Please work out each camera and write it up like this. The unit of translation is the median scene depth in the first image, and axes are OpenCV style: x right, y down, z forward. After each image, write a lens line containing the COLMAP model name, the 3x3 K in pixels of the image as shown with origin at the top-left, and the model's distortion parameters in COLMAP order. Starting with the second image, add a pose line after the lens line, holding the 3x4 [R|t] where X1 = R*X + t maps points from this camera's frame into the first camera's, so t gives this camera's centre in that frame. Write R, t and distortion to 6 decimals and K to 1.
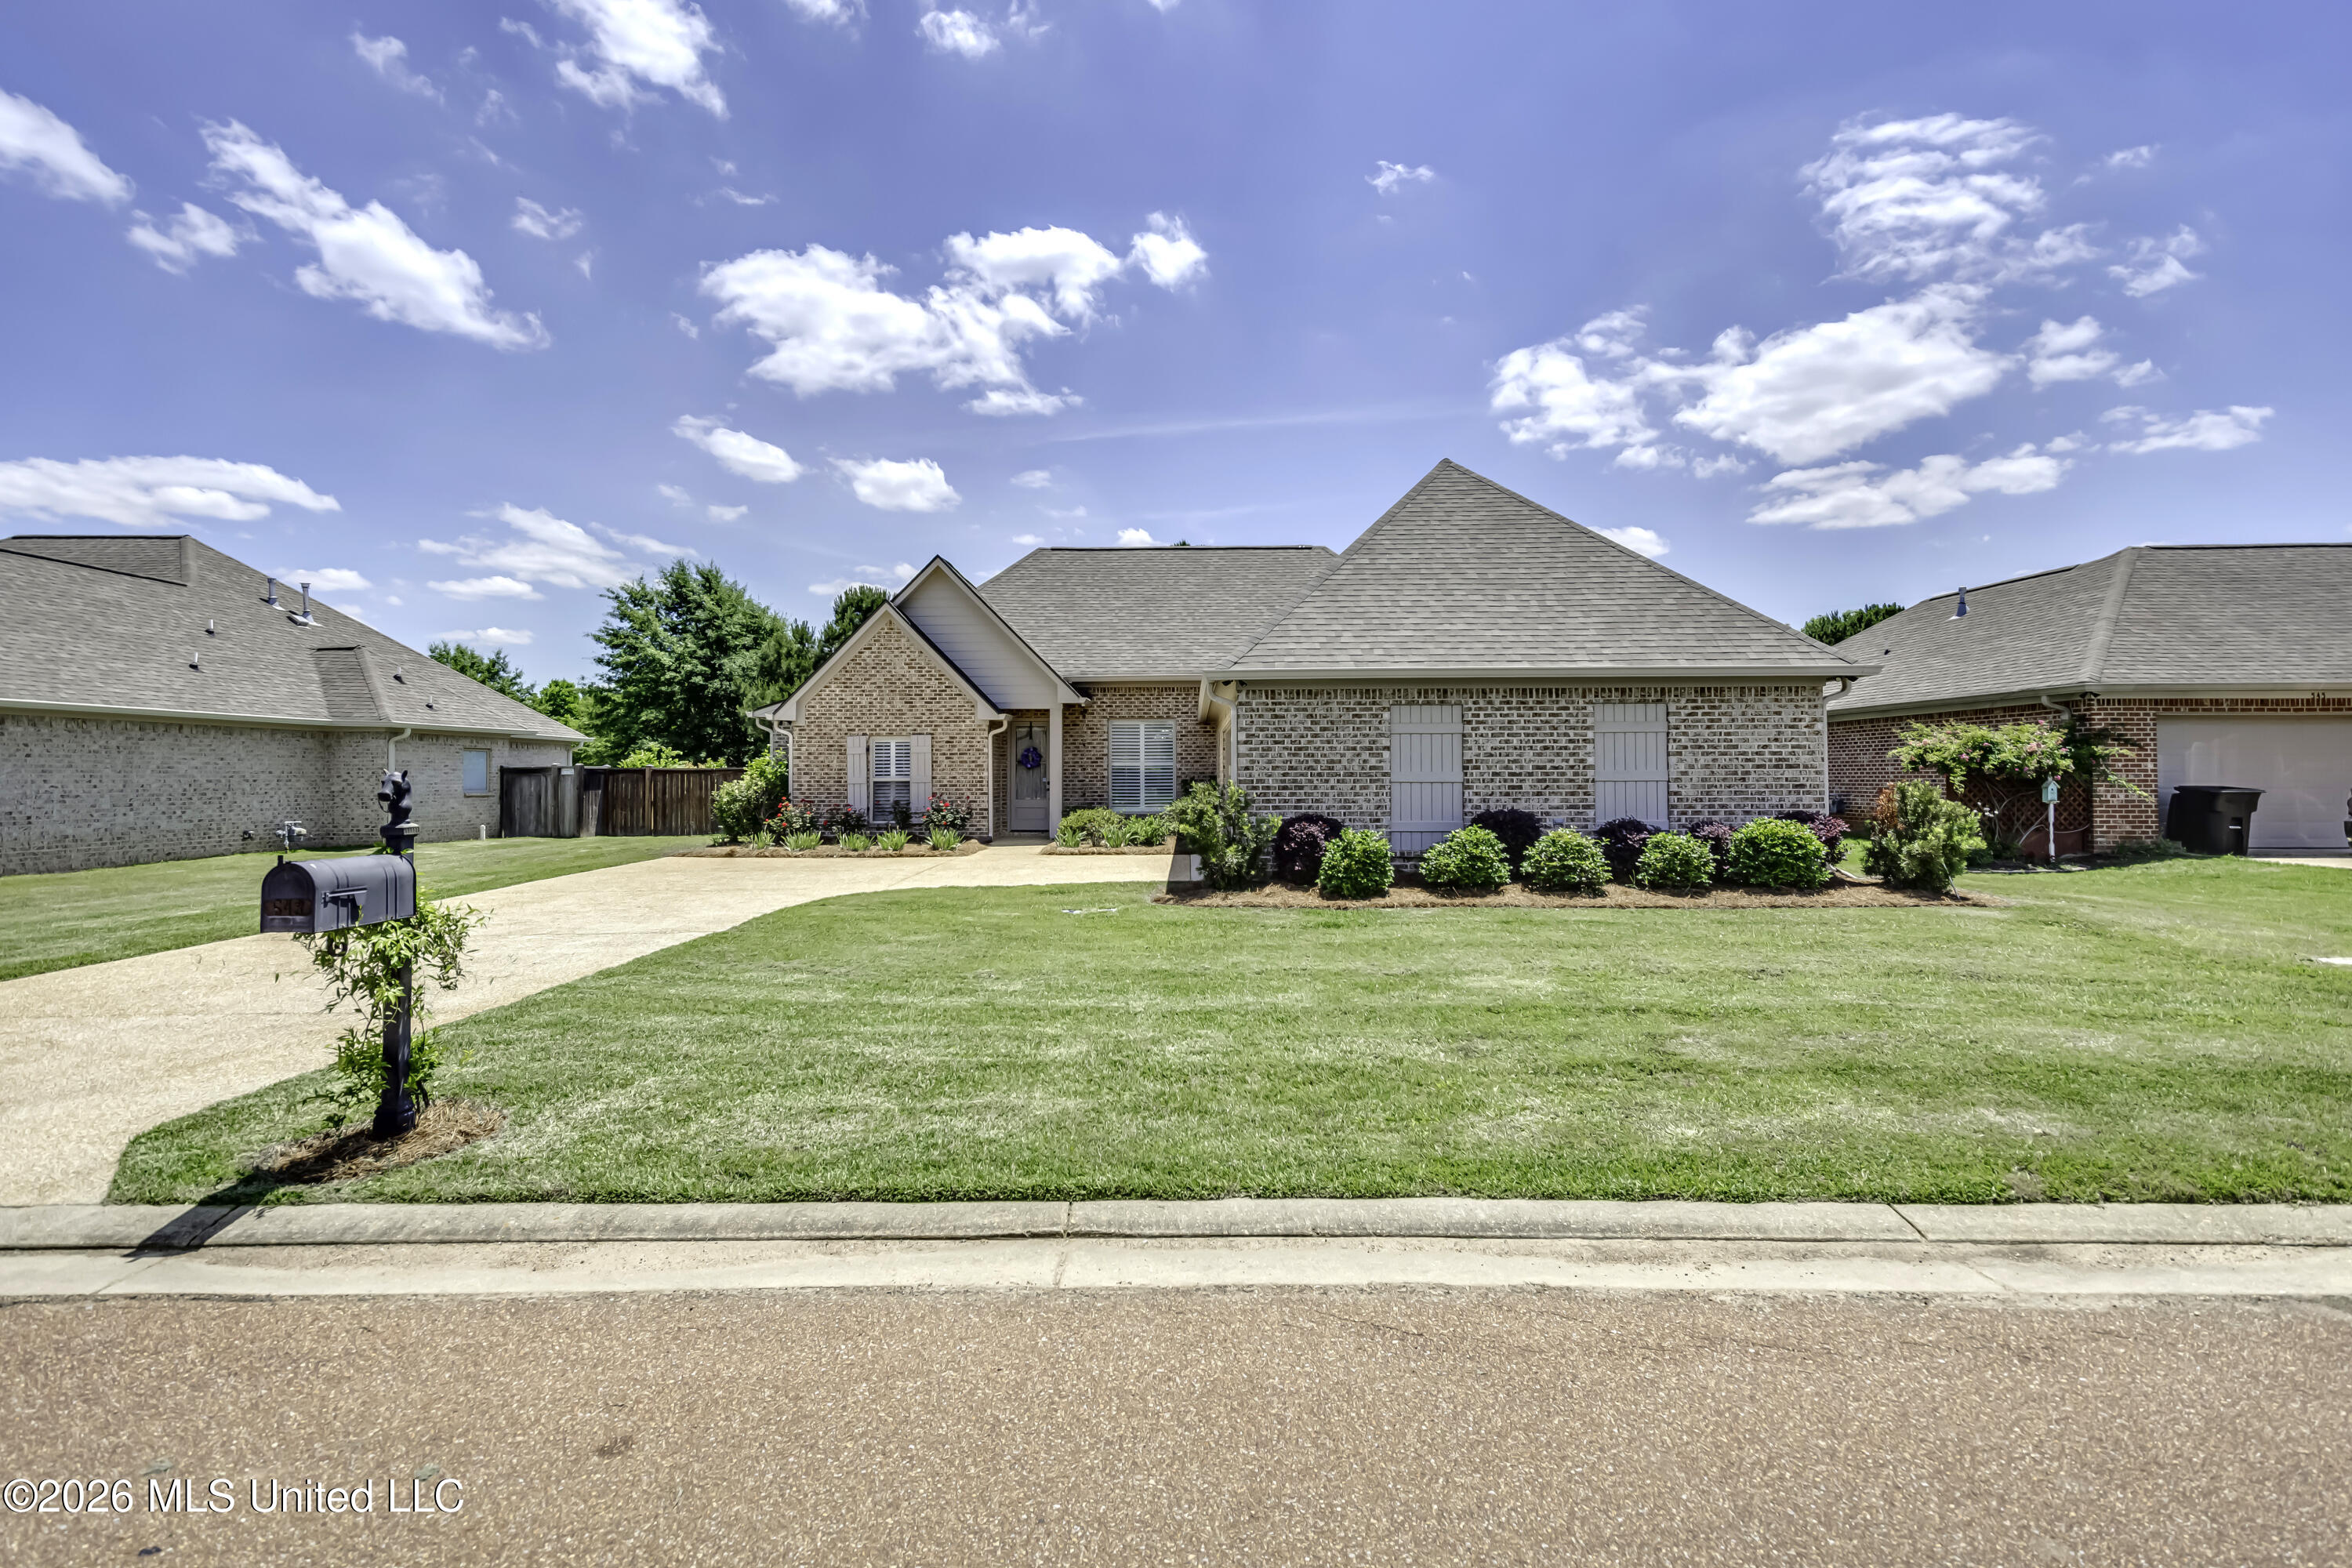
lens RADIAL K [[1151.0, 0, 1131.2], [0, 1151.0, 785.9], [0, 0, 1]] dist [0.041174, -0.000818]
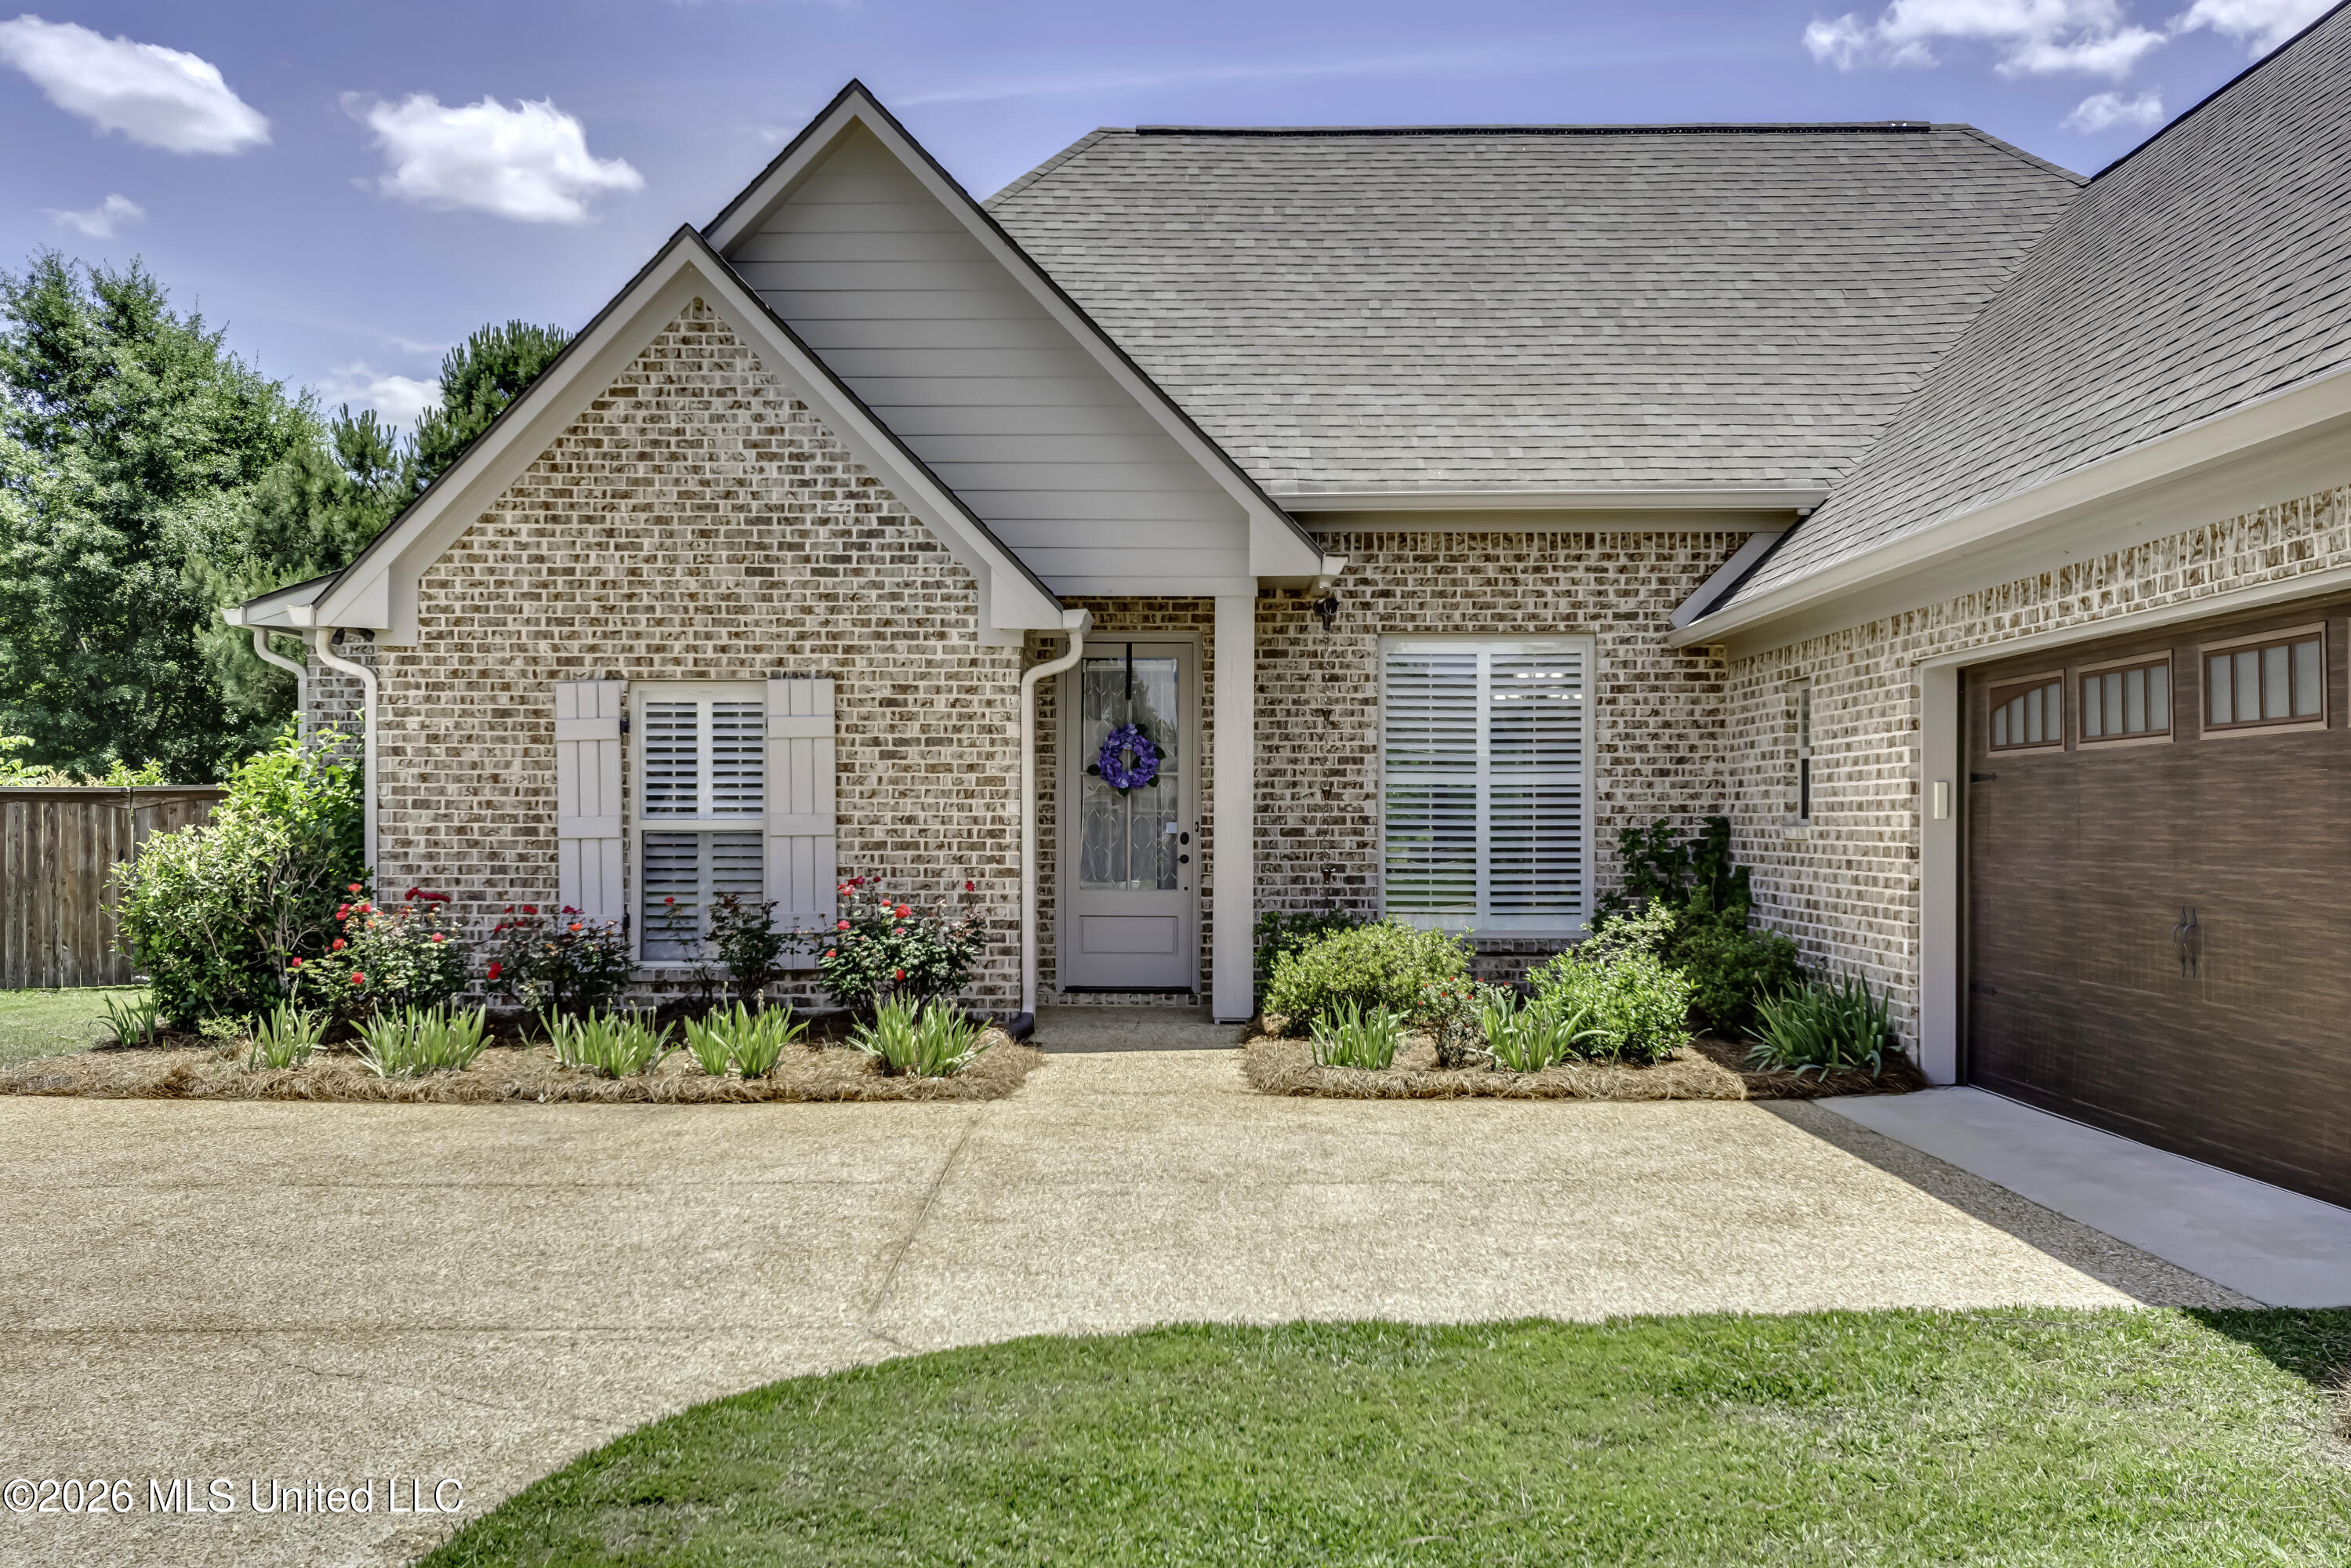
lens RADIAL K [[2487.2, 0, 1100.4], [0, 2487.2, 815.1], [0, 0, 1]] dist [0.009758, 0.000000]
pose [[0.999775, 0.003466, 0.020903, -0.091576], [-0.003333, 0.999974, -0.006405, -0.003292], [-0.020925, 0.006334, 0.999761, 0.267054]]
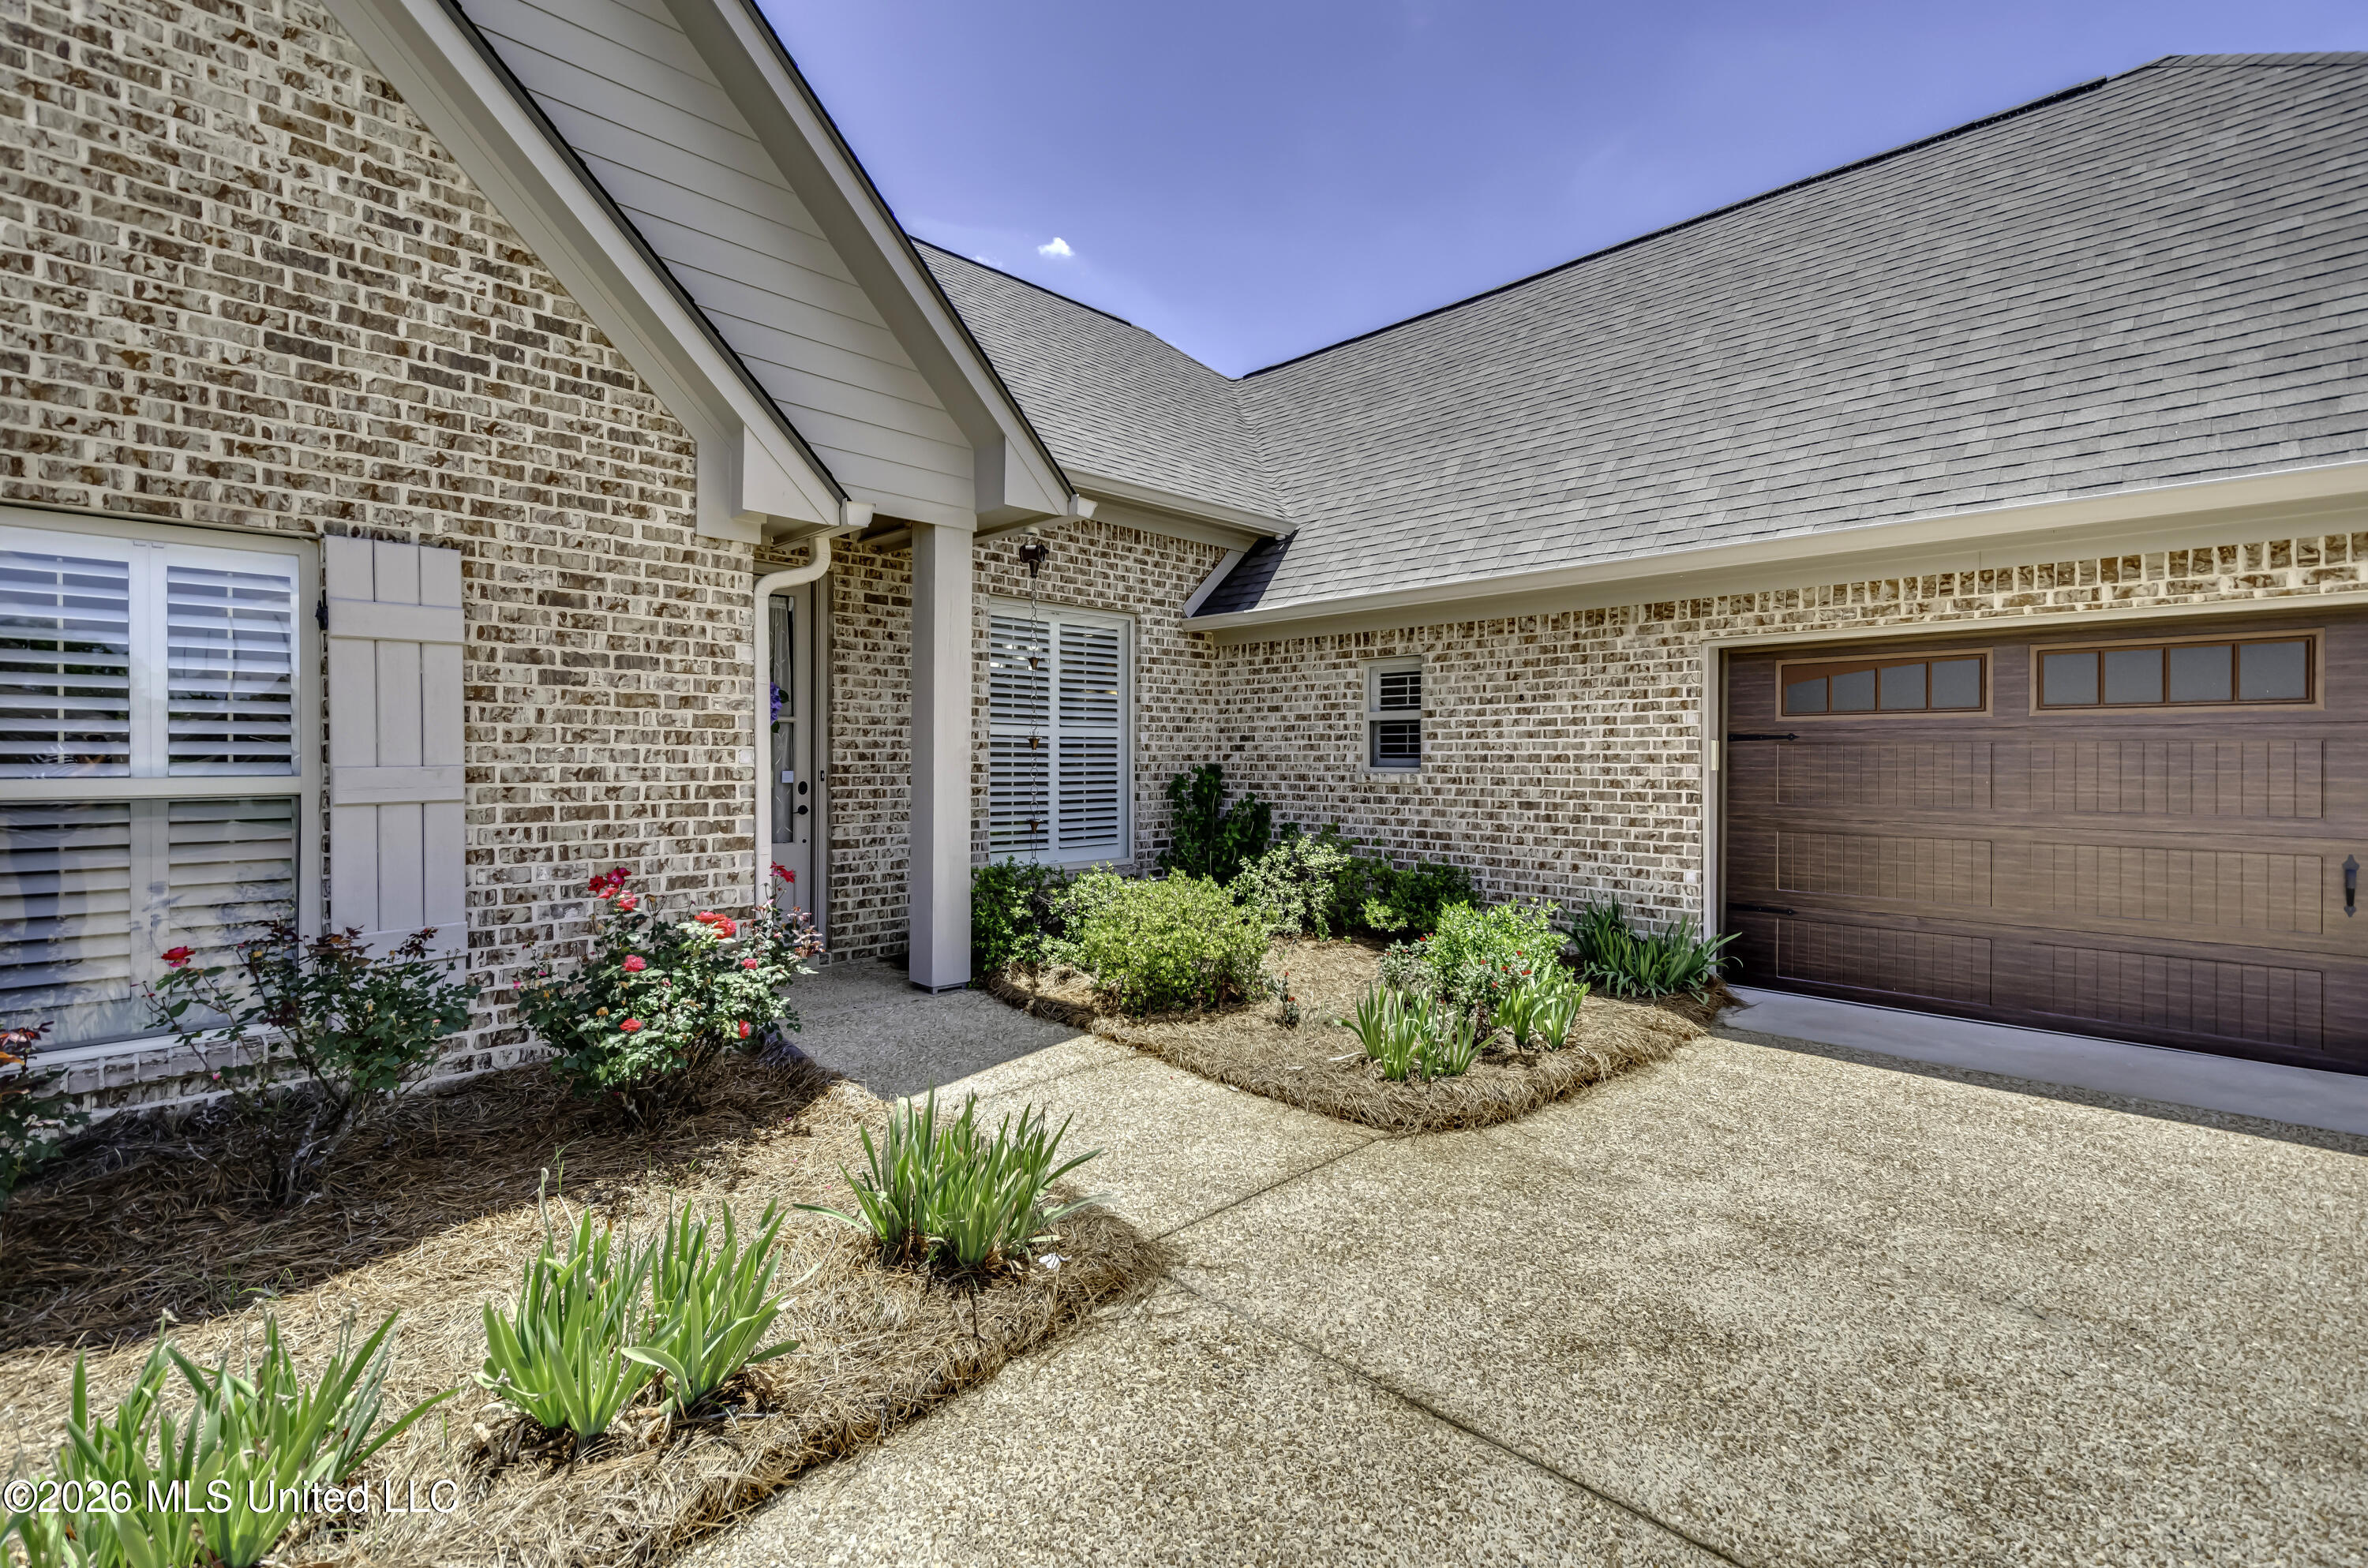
lens RADIAL K [[1046.9, 0, 1176.6], [0, 1046.9, 760.5], [0, 0, 1]] dist [0.006129, -0.001125]
pose [[0.670067, 0.002527, 0.742296, -0.175441], [-0.001071, 0.999996, -0.002437, -0.007200], [-0.742300, 0.000838, 0.670067, 0.625181]]
